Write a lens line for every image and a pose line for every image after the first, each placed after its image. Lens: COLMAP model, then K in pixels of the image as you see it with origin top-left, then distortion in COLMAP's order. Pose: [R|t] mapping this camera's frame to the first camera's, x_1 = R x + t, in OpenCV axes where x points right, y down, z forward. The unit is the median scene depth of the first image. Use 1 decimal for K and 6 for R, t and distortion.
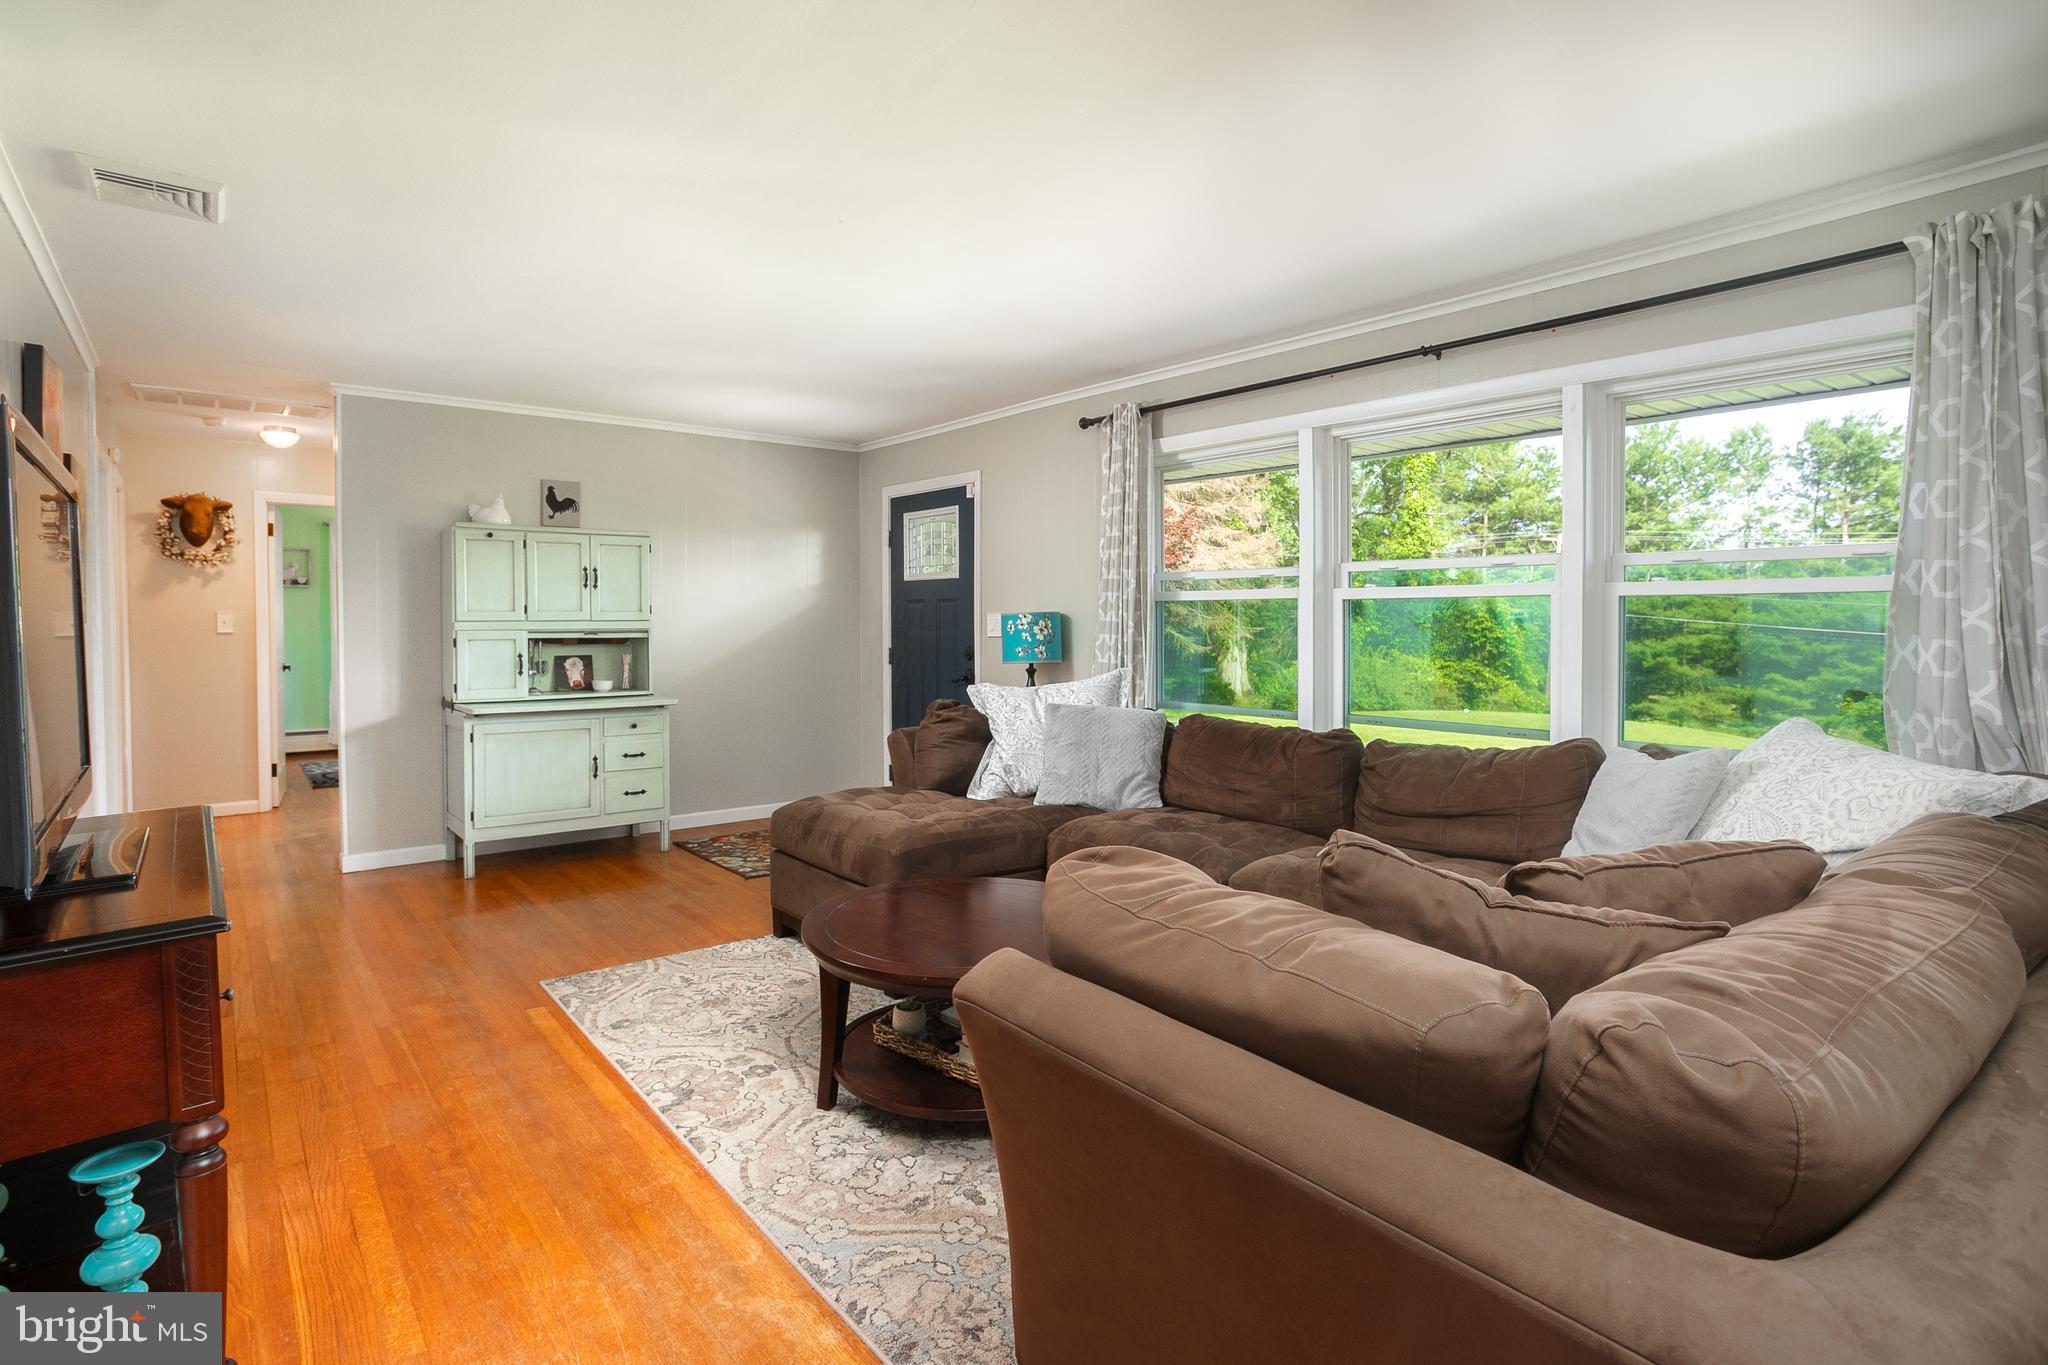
lens RADIAL K [[1039.2, 0, 1024.2], [0, 1039.2, 614.2], [0, 0, 1]] dist [-0.003401, 0.000014]
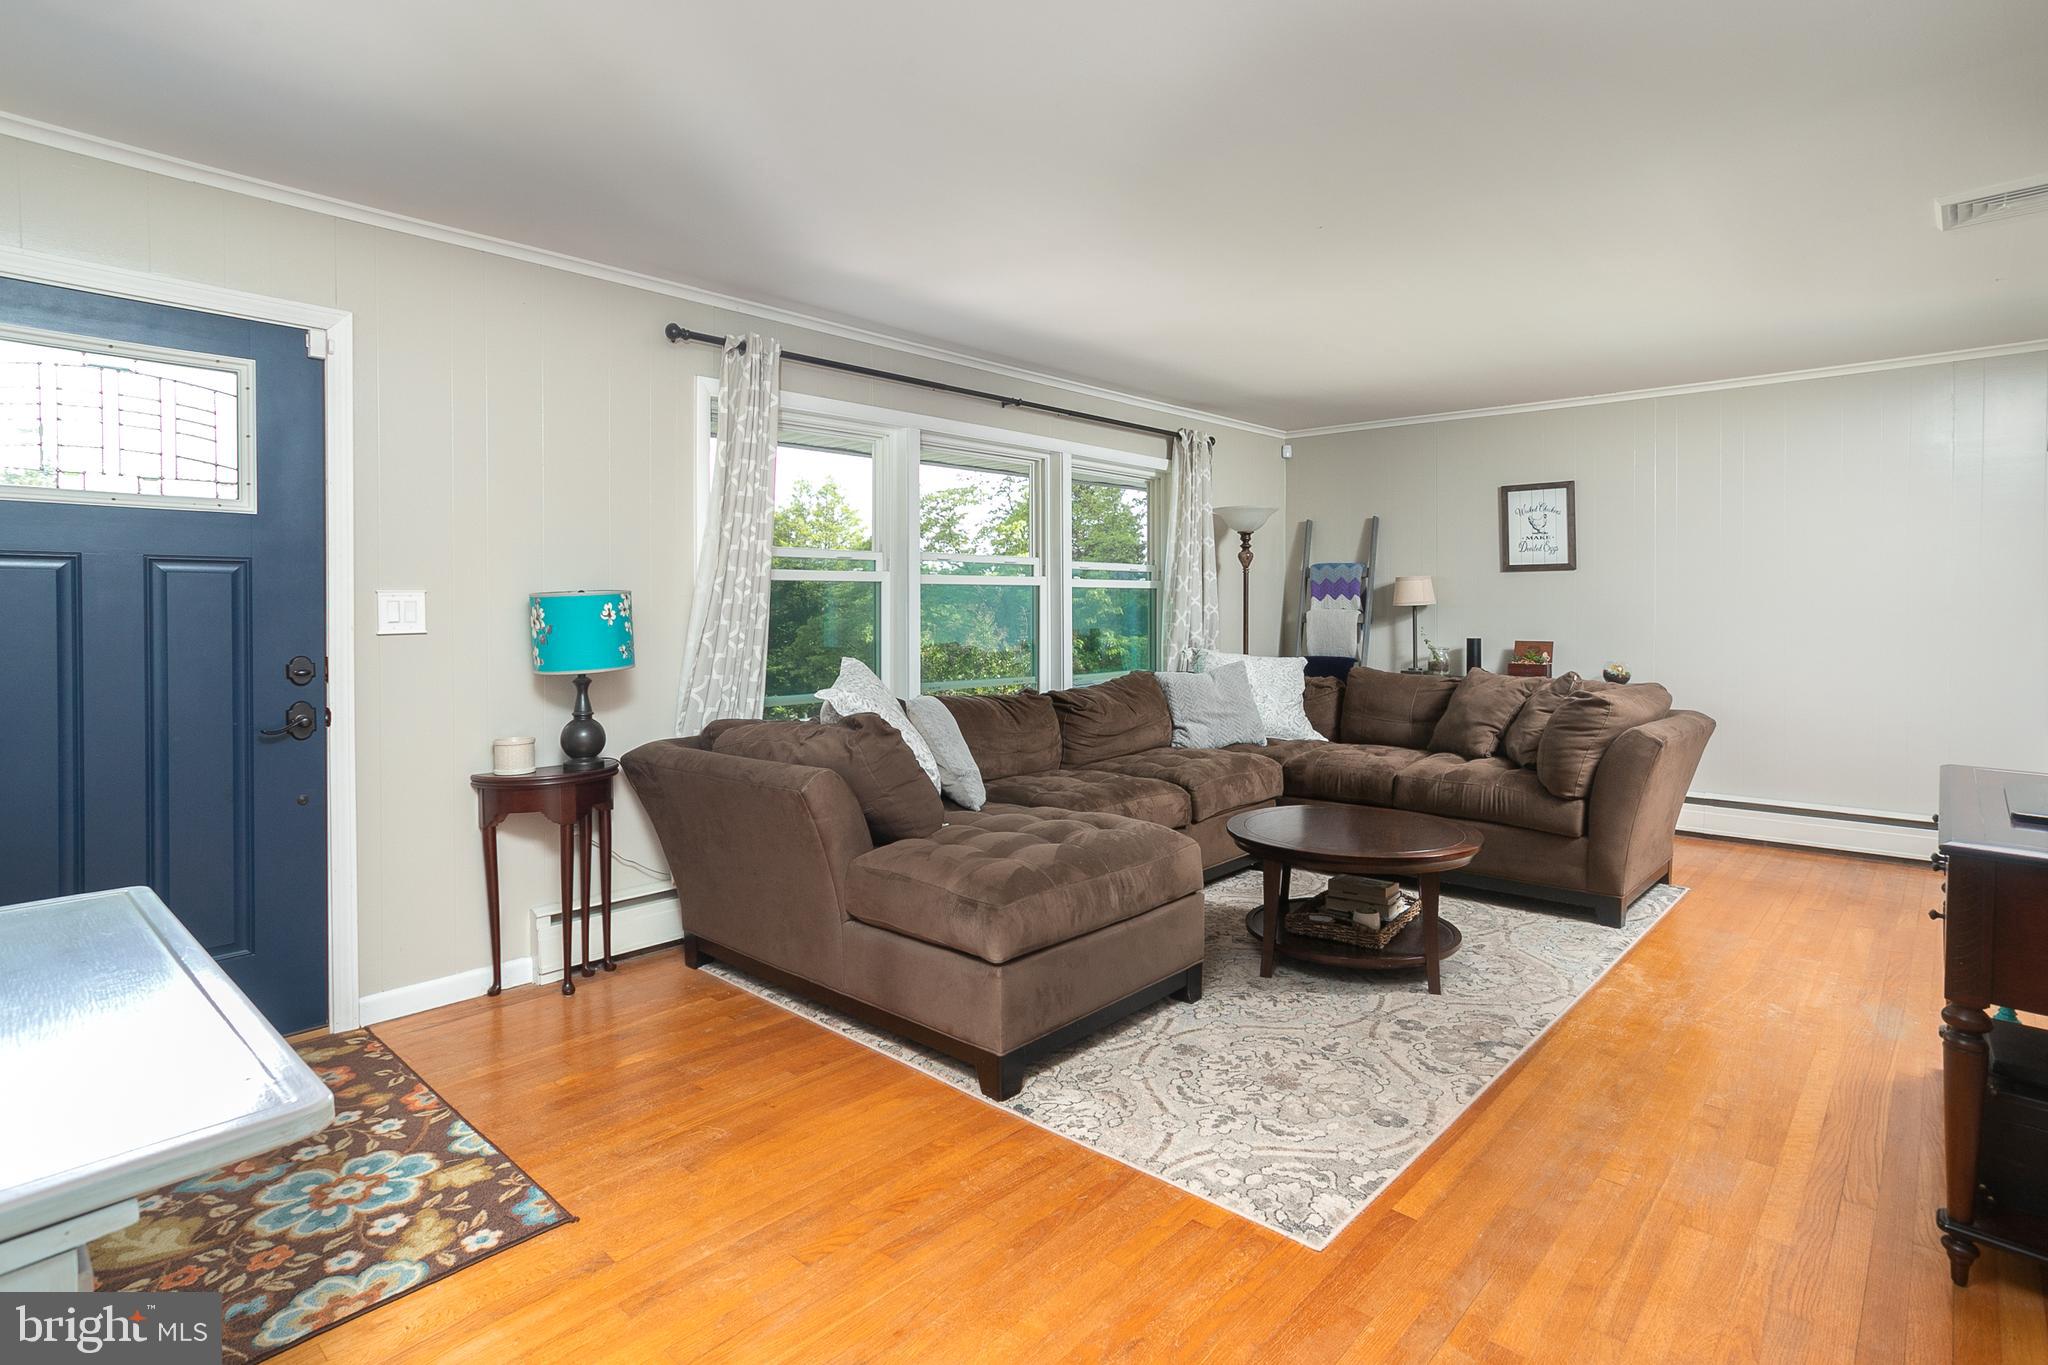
lens RADIAL K [[1039.2, 0, 1024.2], [0, 1039.2, 614.2], [0, 0, 1]] dist [-0.003401, 0.000014]
pose [[-0.156610, -0.013297, 0.987571, -0.983557], [-0.000543, 0.999910, 0.013377, 0.004427], [-0.987660, 0.001559, -0.156603, 1.236713]]
